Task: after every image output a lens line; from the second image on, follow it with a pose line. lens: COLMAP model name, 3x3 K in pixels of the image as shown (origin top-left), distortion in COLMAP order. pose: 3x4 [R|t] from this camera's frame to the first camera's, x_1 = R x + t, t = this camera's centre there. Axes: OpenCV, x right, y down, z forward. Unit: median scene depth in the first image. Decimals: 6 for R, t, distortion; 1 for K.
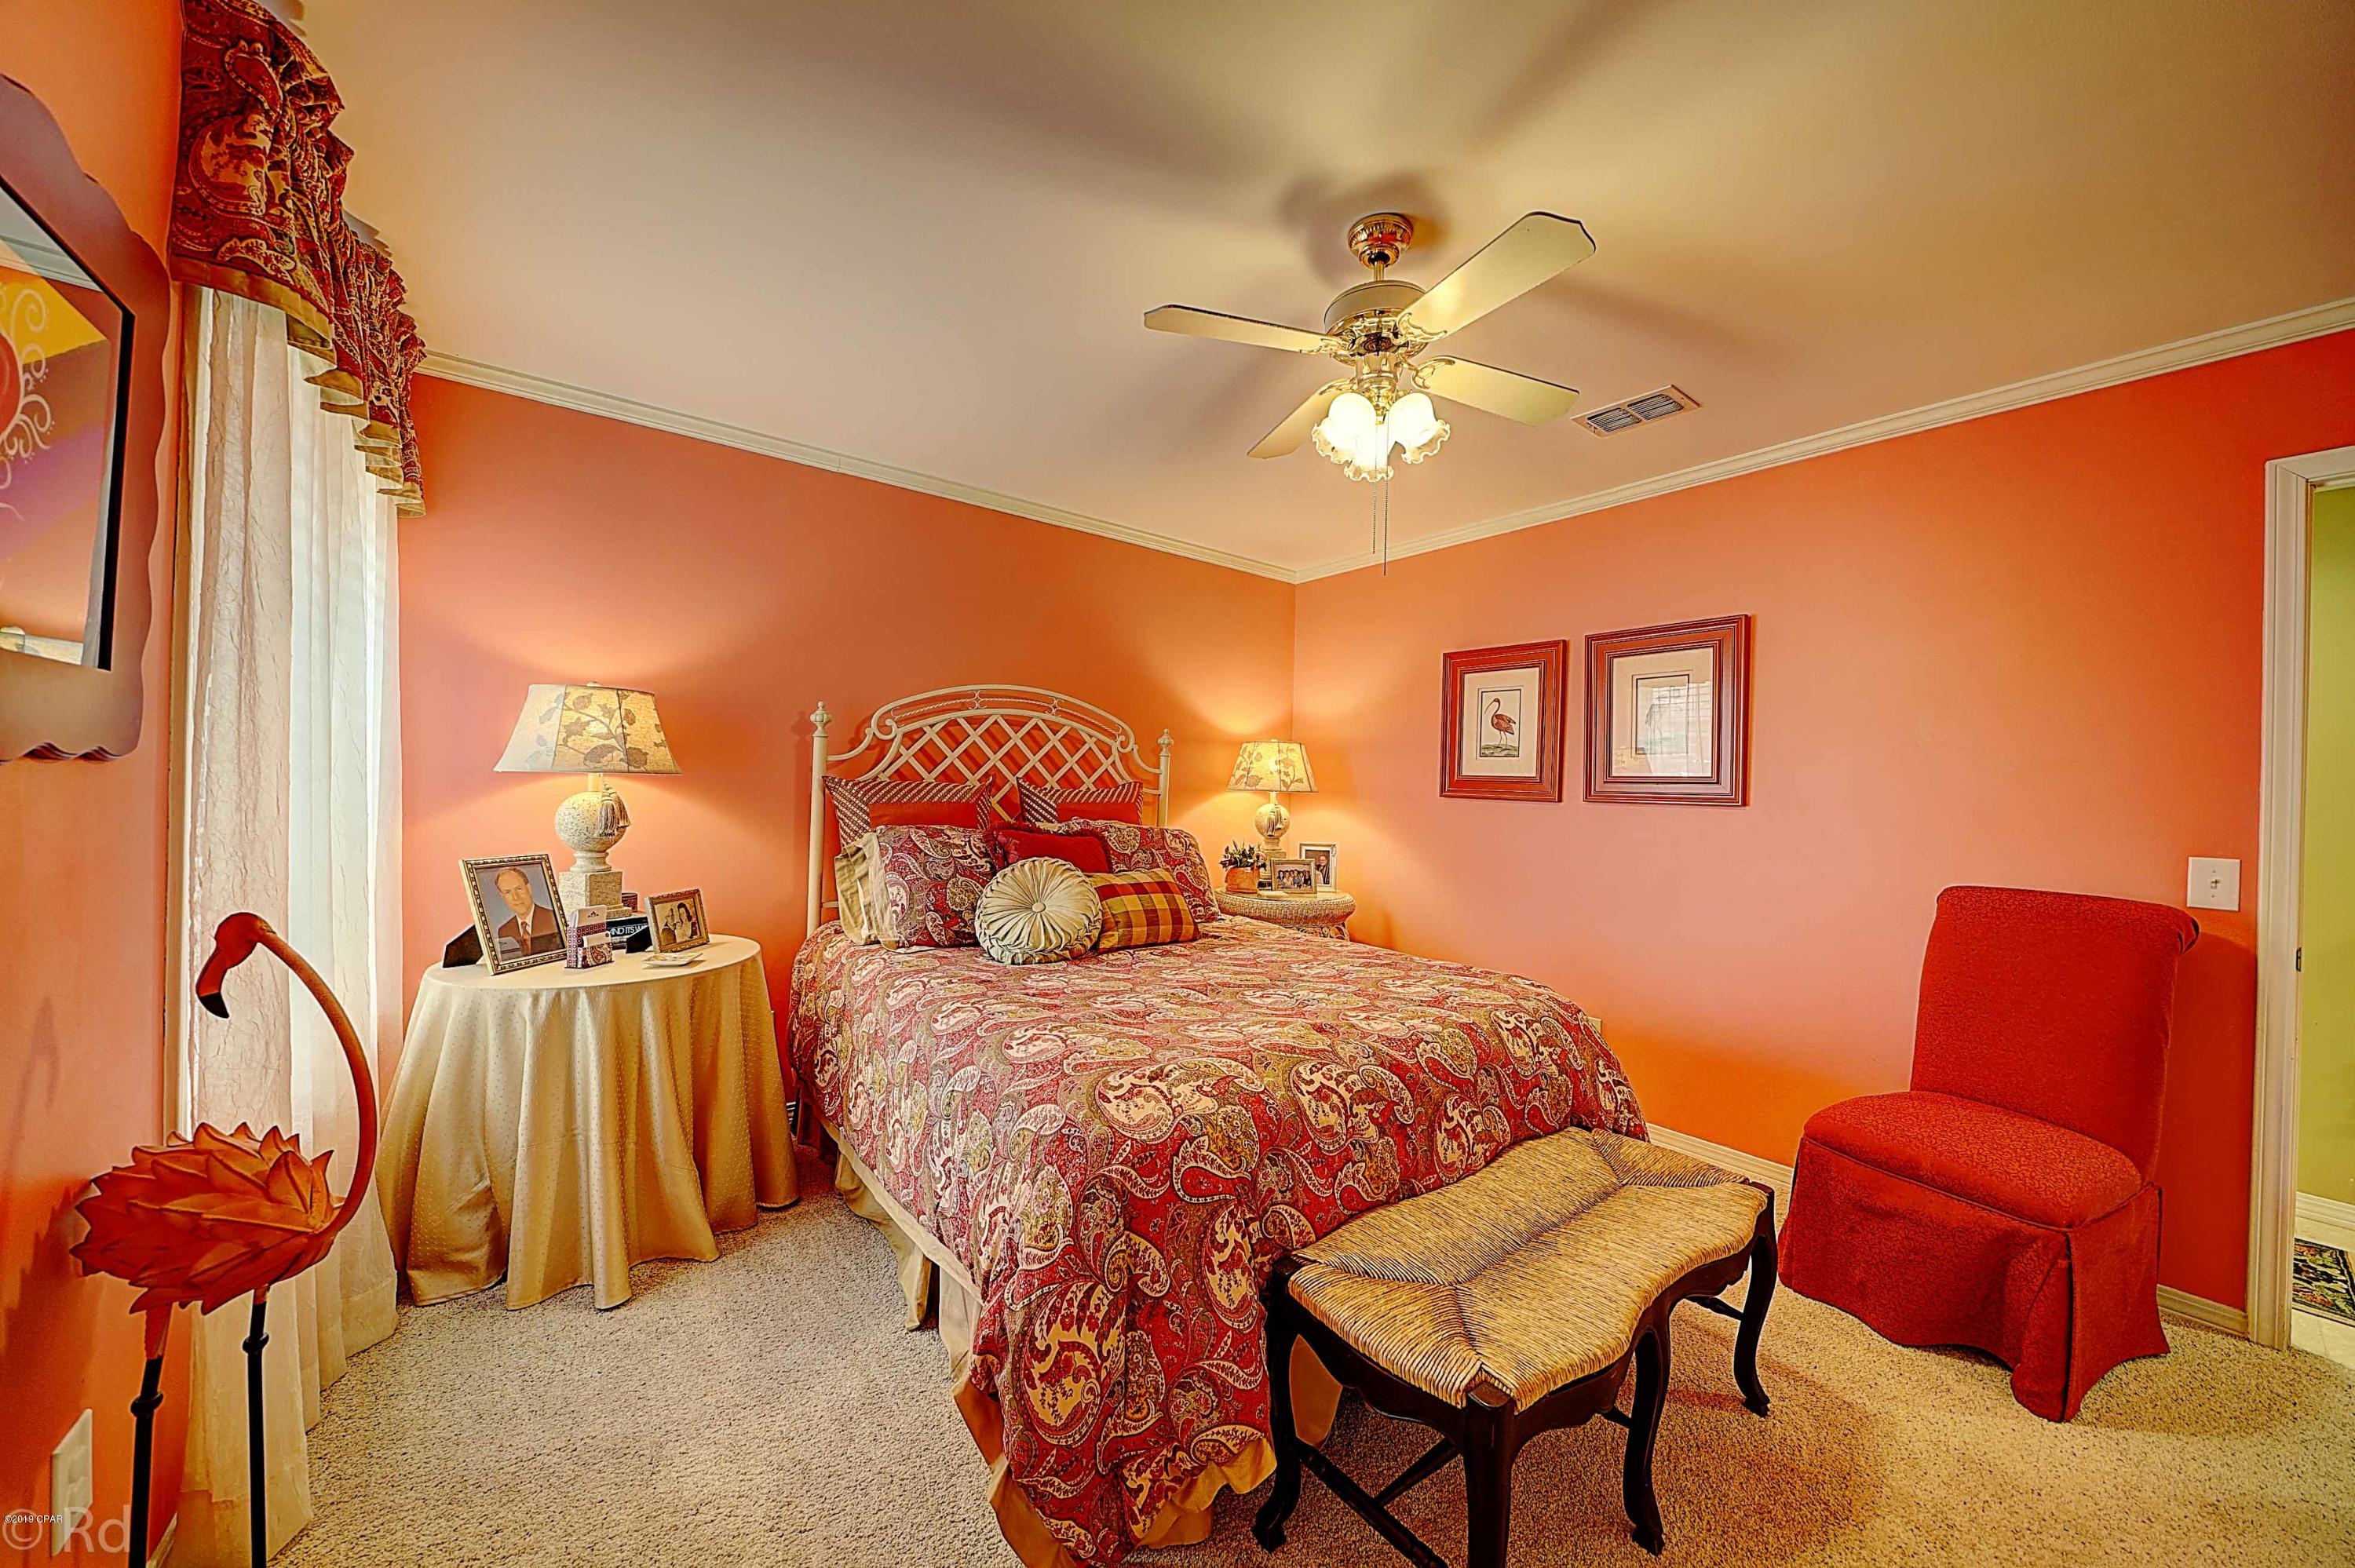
lens RADIAL K [[814.6, 0, 1178.8], [0, 814.6, 783.1], [0, 0, 1]] dist [-0.026842, 0.003485]
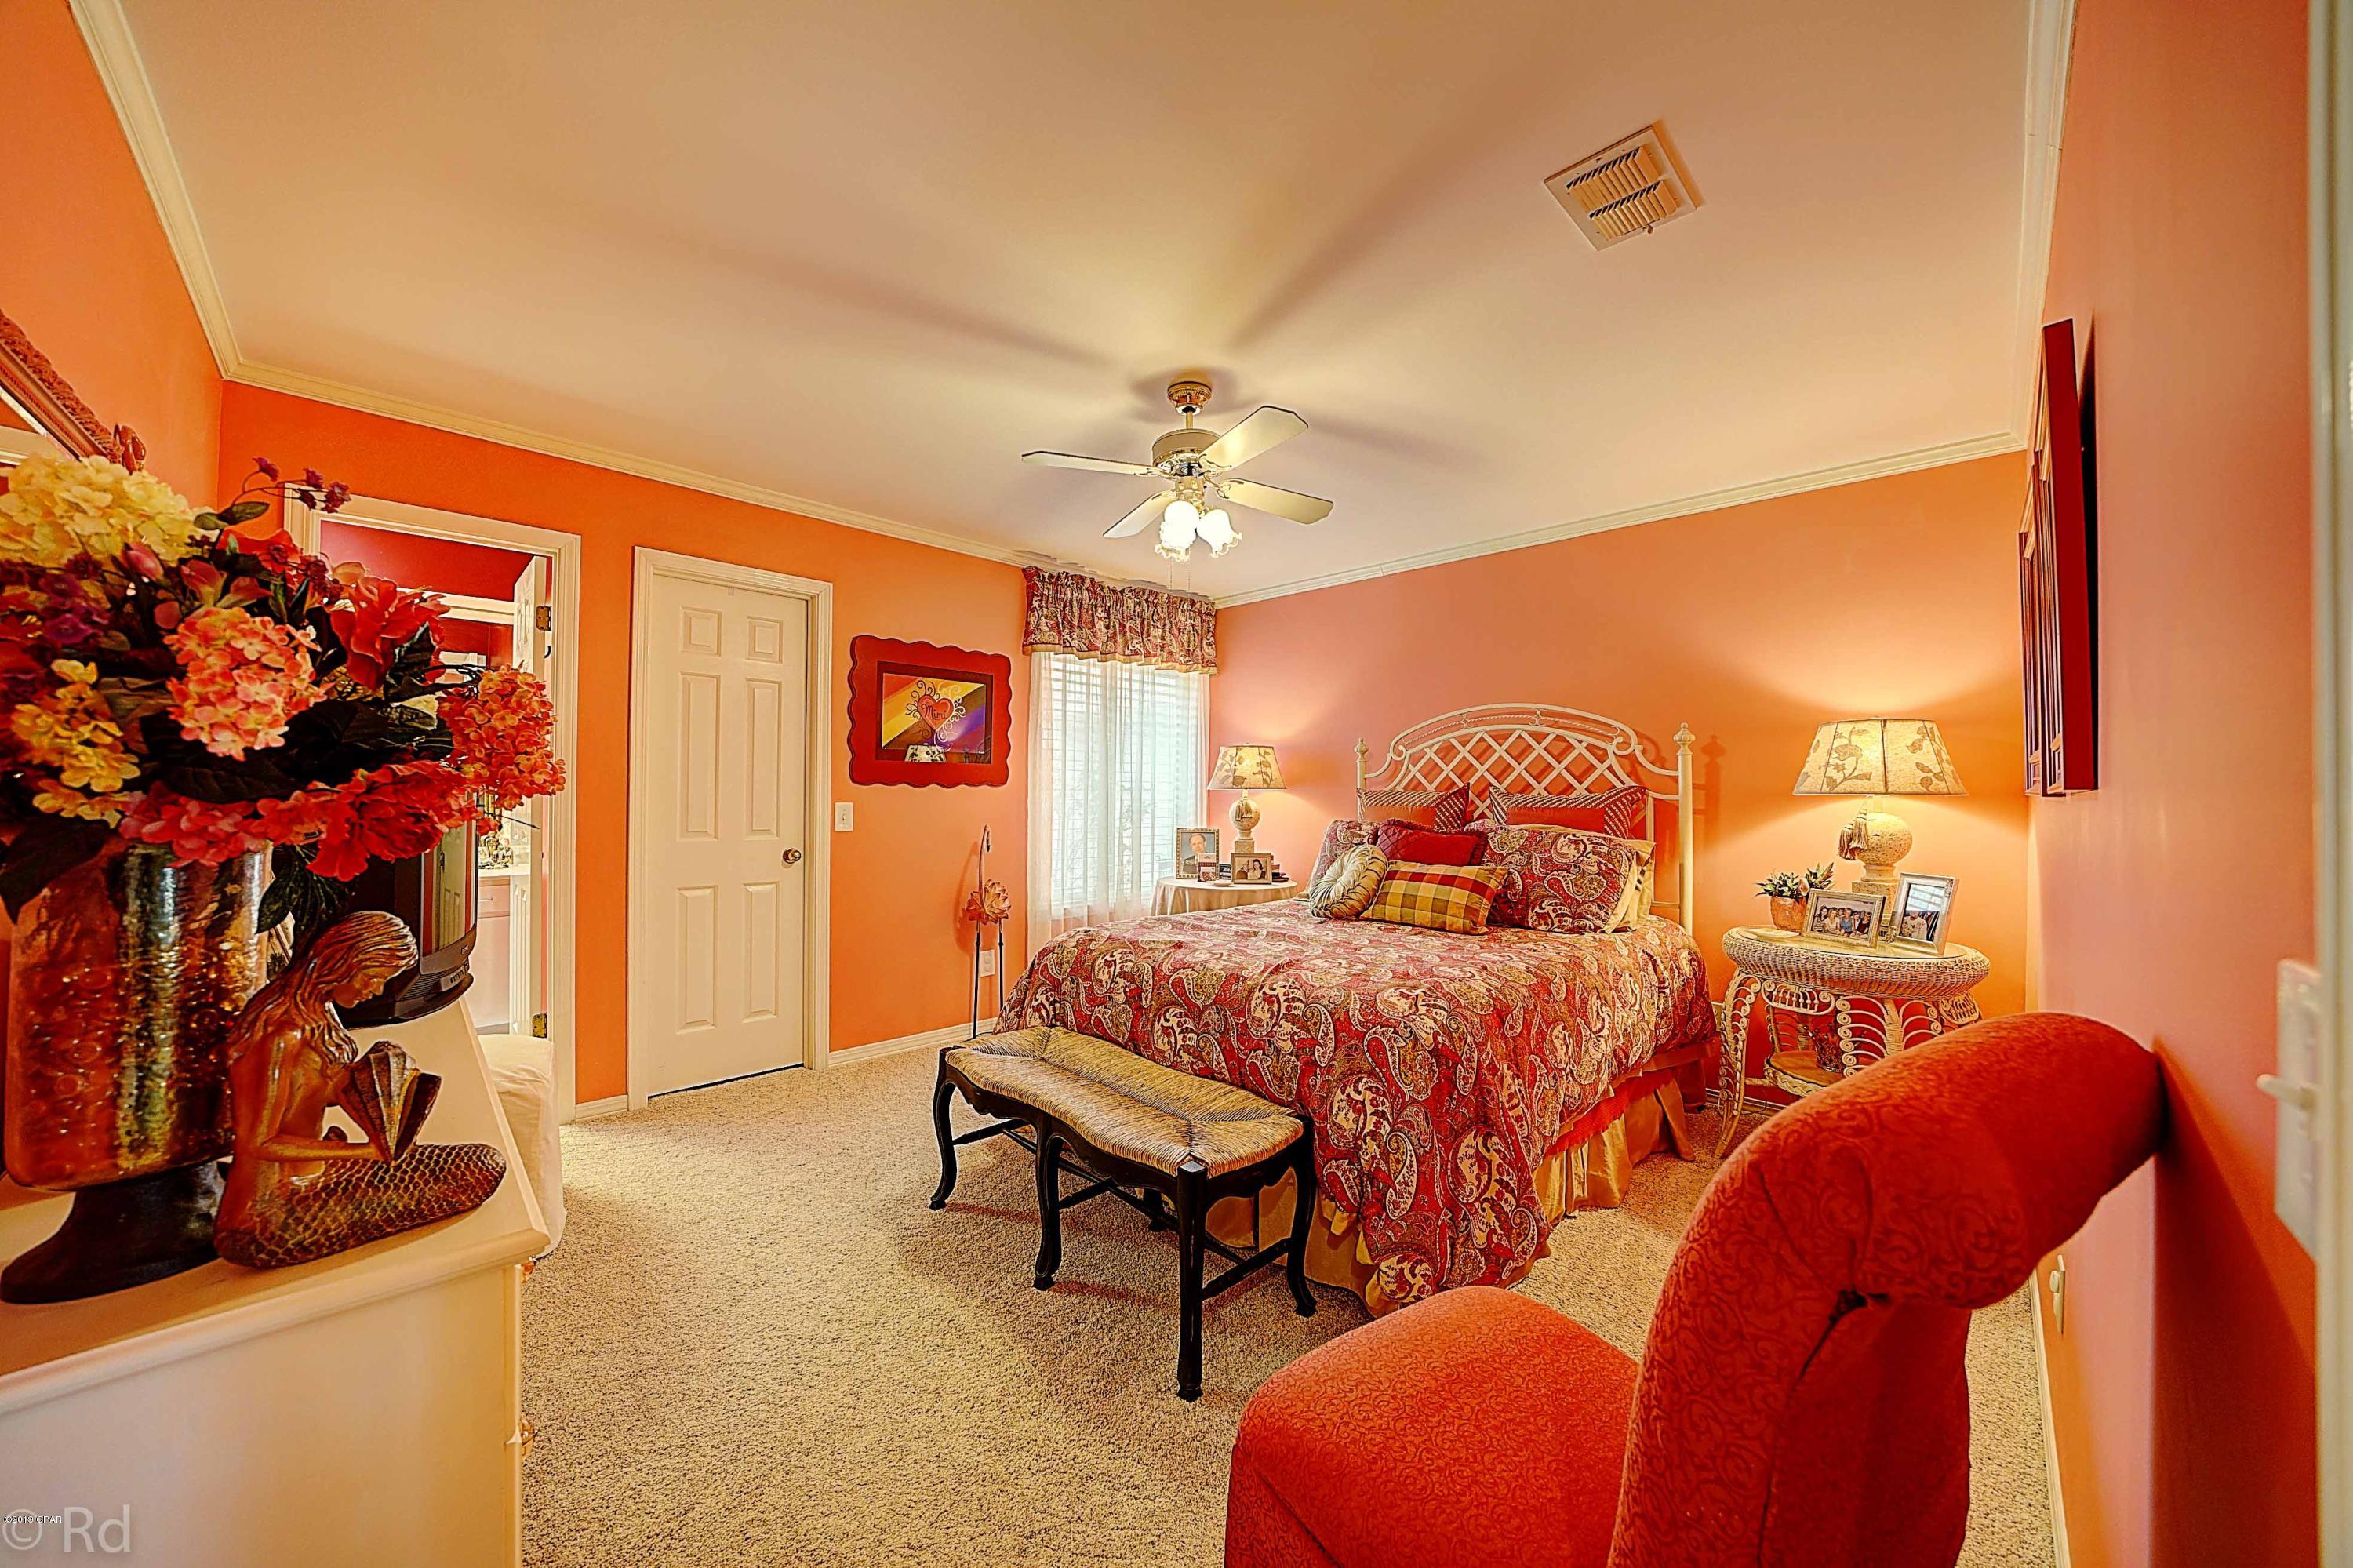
lens RADIAL K [[814.0, 0, 1176.0], [0, 814.0, 787.7], [0, 0, 1]] dist [-0.026842, 0.003485]
pose [[0.126650, -0.029936, -0.991496, 0.917253], [0.000371, 0.999546, -0.030132, 0.032028], [0.991947, 0.003449, 0.126604, 0.445204]]
